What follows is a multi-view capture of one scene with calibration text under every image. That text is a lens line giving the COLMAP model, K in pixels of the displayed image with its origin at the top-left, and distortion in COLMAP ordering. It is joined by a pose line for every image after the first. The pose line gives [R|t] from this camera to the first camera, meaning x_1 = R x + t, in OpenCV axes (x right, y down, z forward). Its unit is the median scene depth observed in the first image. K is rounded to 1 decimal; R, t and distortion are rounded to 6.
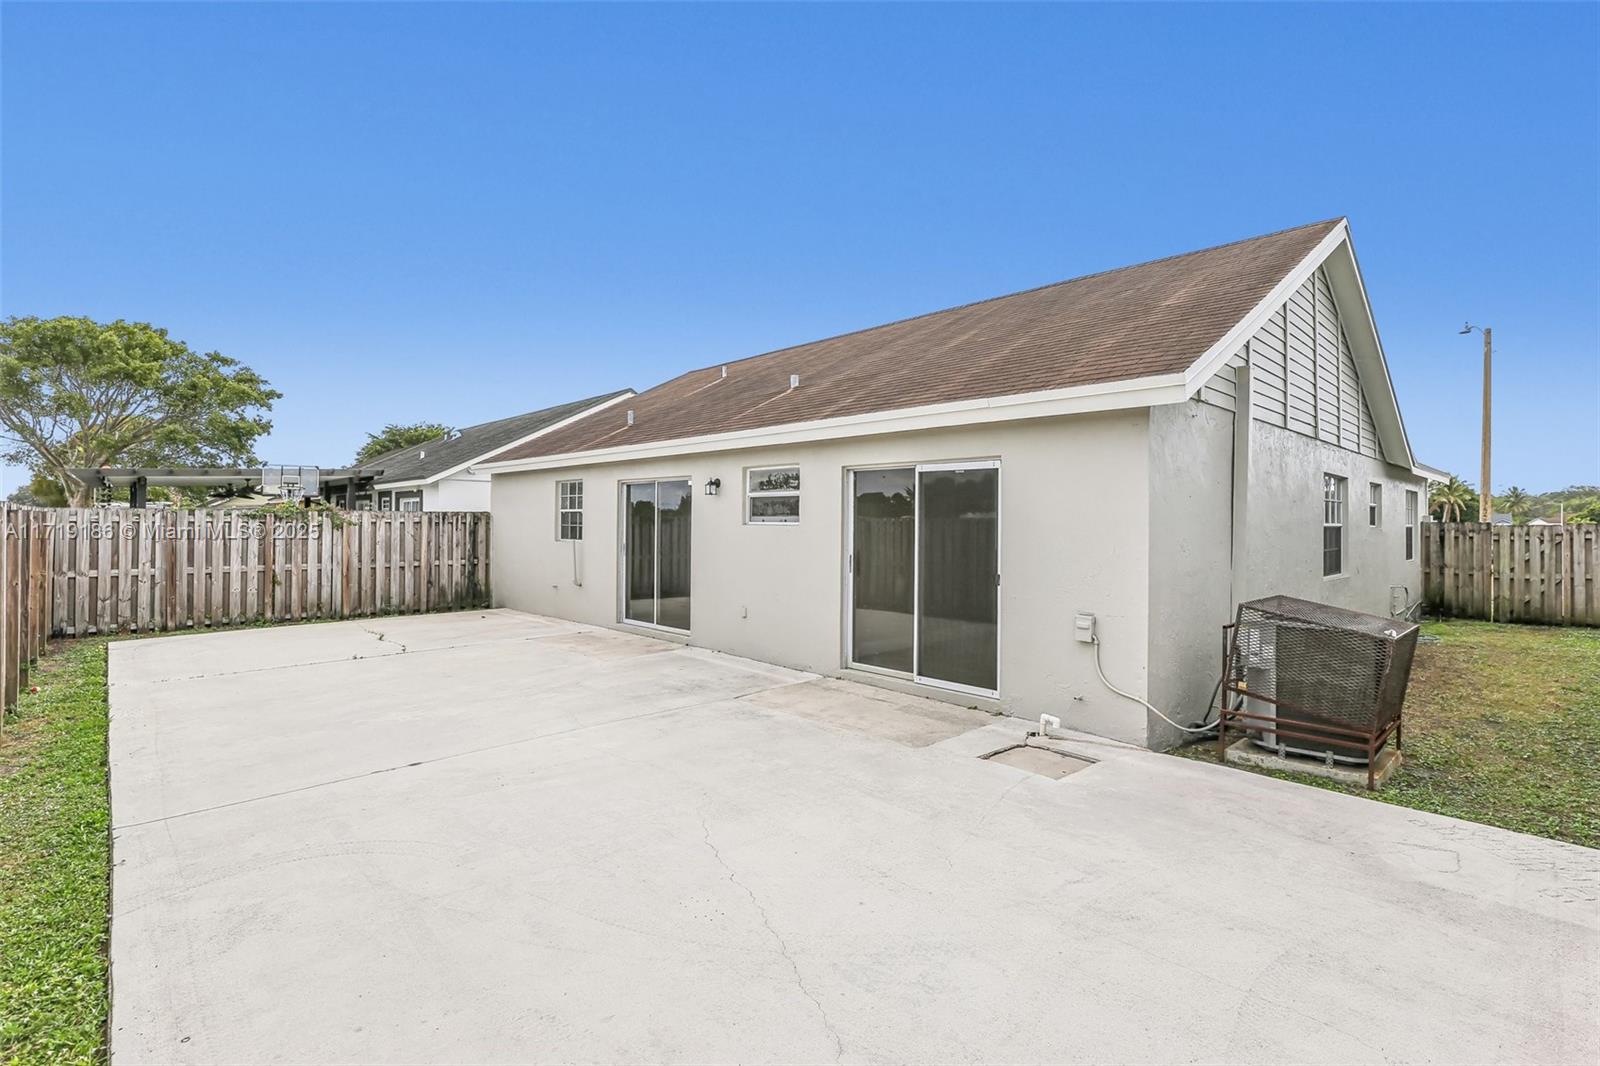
lens RADIAL K [[728.5, 0, 837.4], [0, 728.5, 519.9], [0, 0, 1]] dist [-0.018670, -0.000148]
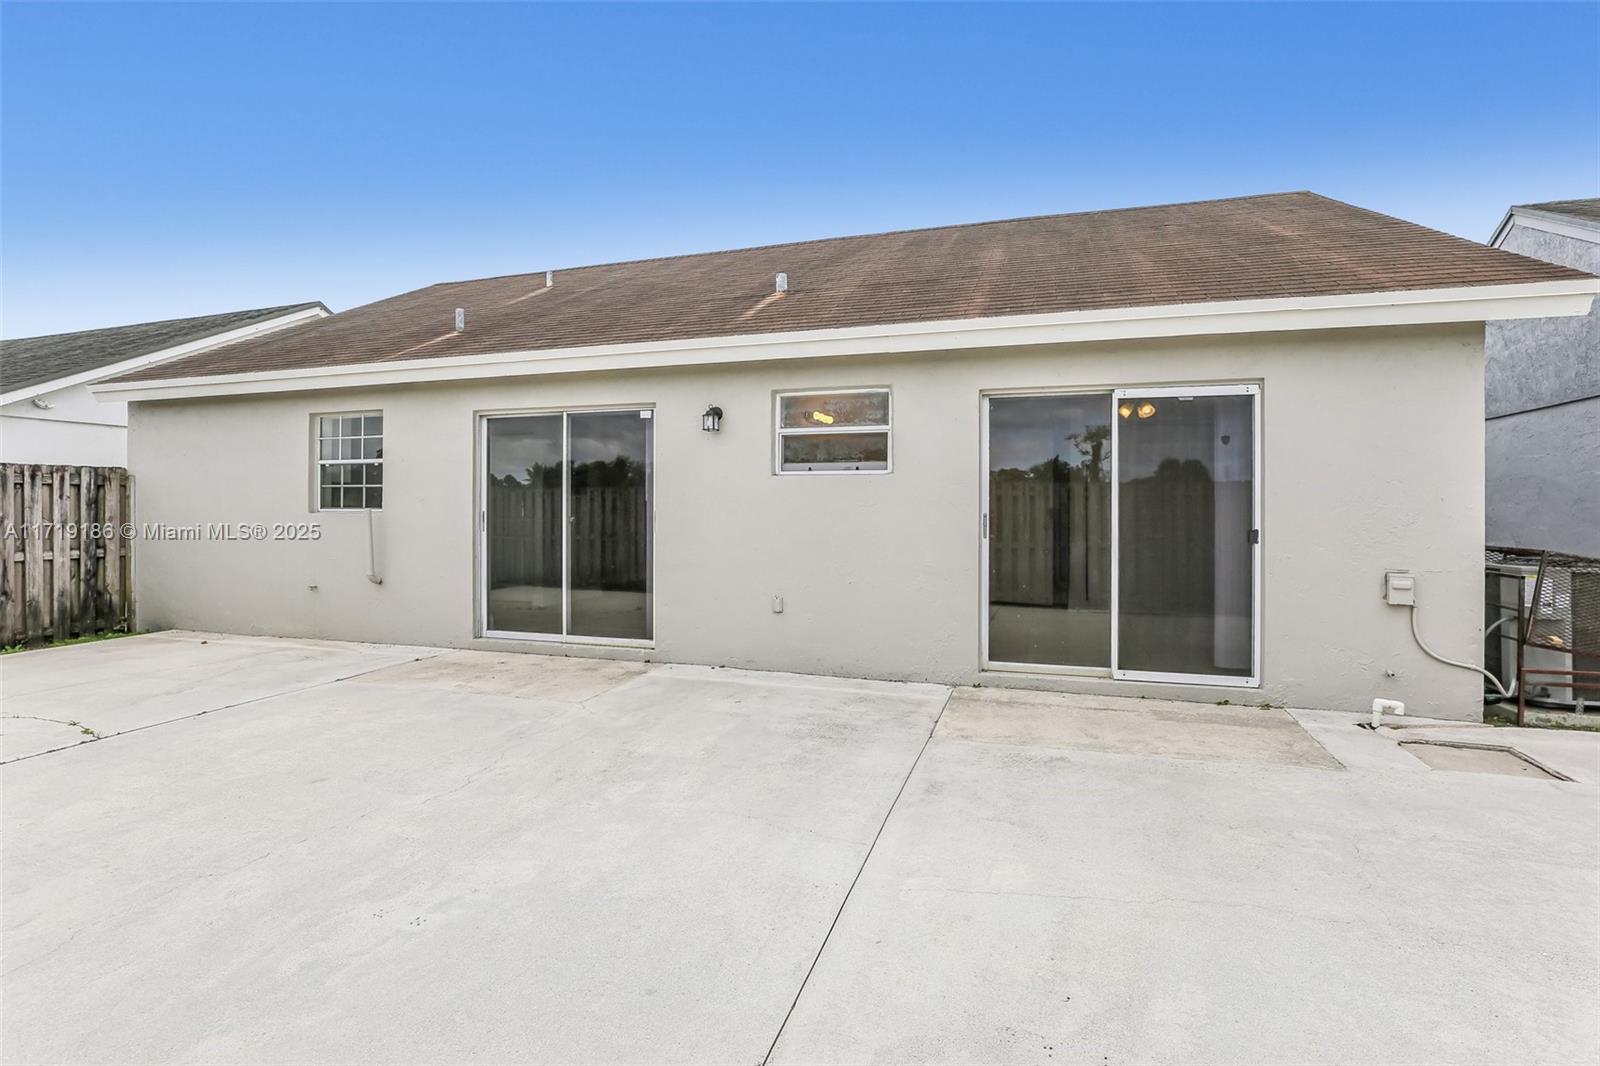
lens RADIAL K [[728.5, 0, 814.5], [0, 728.5, 507.7], [0, 0, 1]] dist [-0.018670, -0.000148]
pose [[0.888546, -0.006800, 0.458737, -0.392683], [0.004485, 0.999971, 0.006135, 0.031517], [-0.458765, -0.003393, 0.888551, 0.367175]]
